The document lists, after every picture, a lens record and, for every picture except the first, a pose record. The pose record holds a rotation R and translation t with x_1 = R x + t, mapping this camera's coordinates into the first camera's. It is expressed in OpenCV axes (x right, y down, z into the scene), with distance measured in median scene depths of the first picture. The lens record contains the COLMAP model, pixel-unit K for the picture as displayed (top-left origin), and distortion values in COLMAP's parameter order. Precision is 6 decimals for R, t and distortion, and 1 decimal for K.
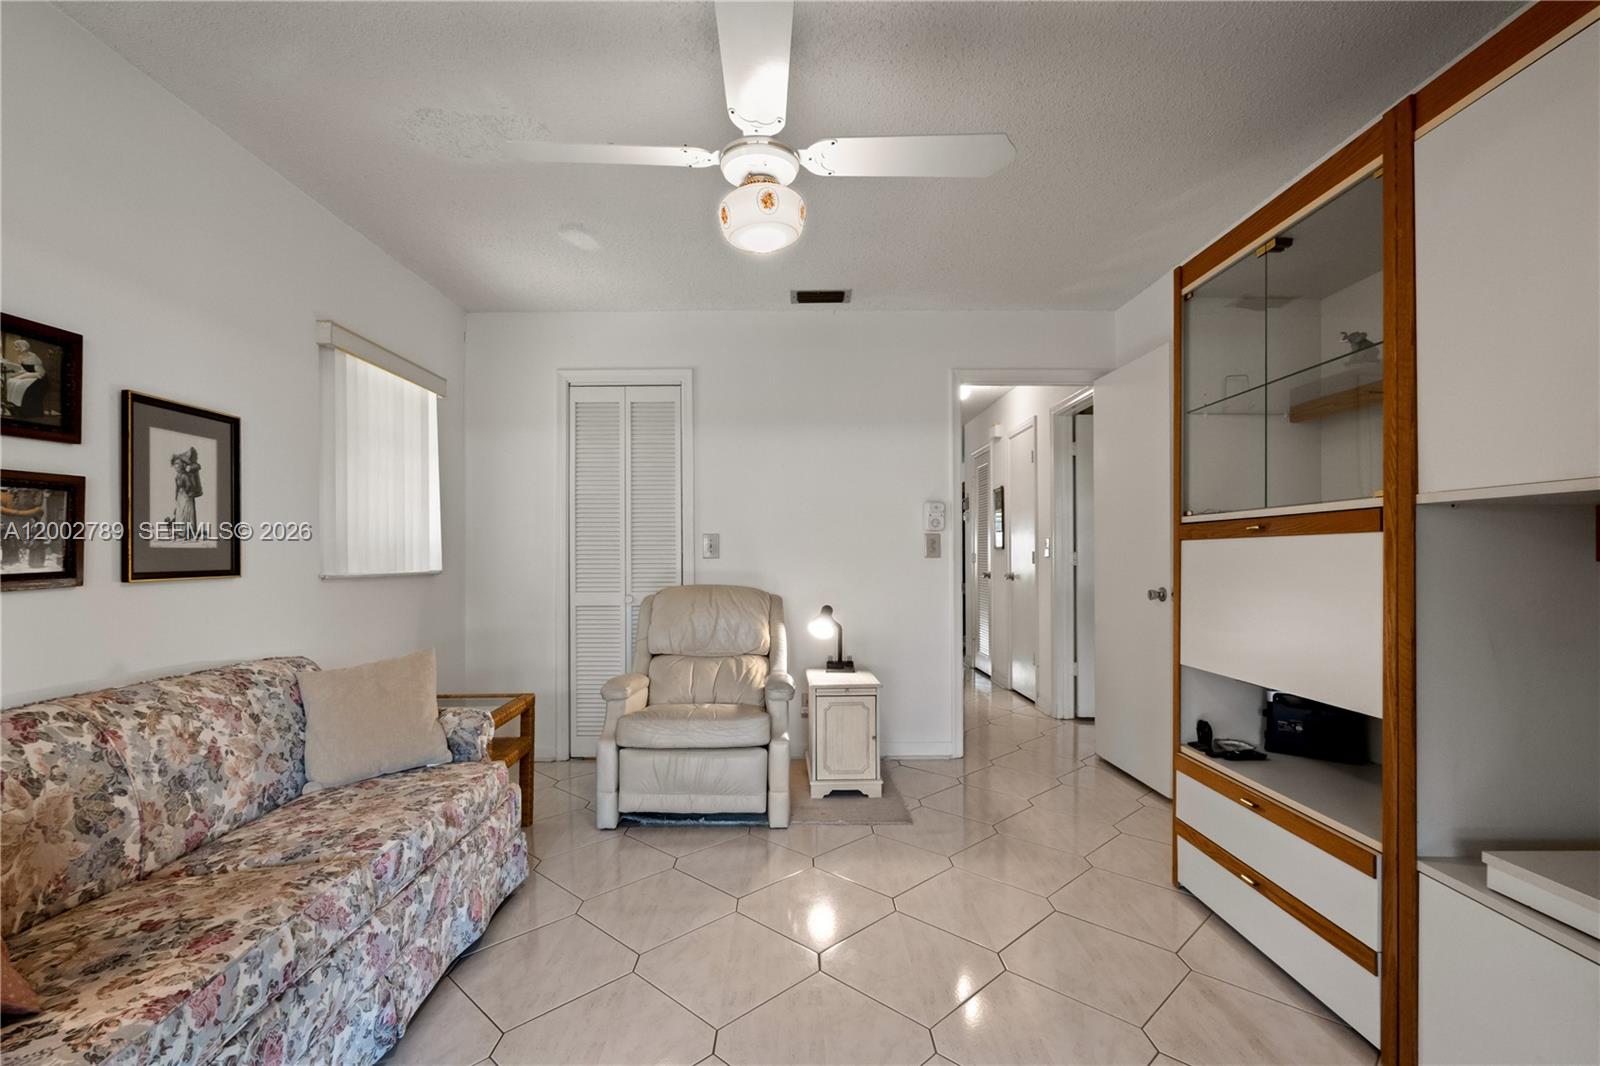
lens RADIAL K [[734.5, 0, 803.5], [0, 734.5, 543.8], [0, 0, 1]] dist [-0.007599, 0.002305]
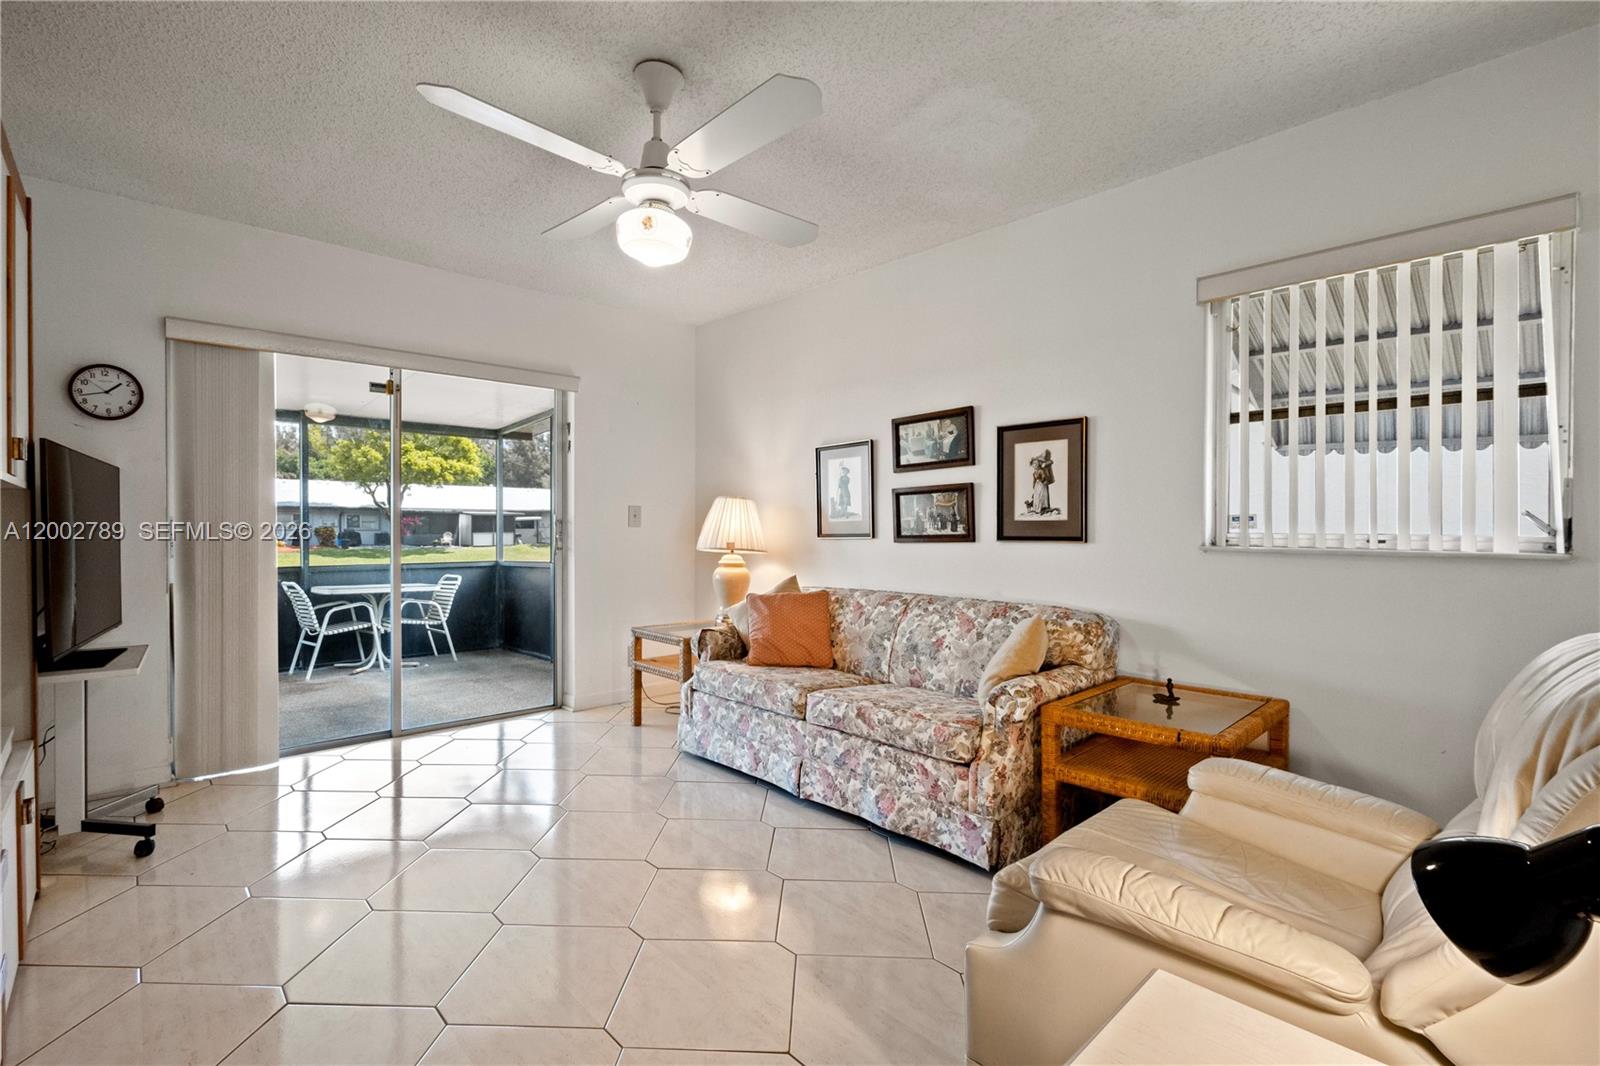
lens RADIAL K [[734.5, 0, 803.4], [0, 734.5, 532.1], [0, 0, 1]] dist [-0.007599, 0.002305]
pose [[-0.737109, 0.007132, -0.675736, 0.531580], [0.010634, 0.999943, -0.001045, 0.027169], [0.675690, -0.007956, -0.737143, 1.919794]]
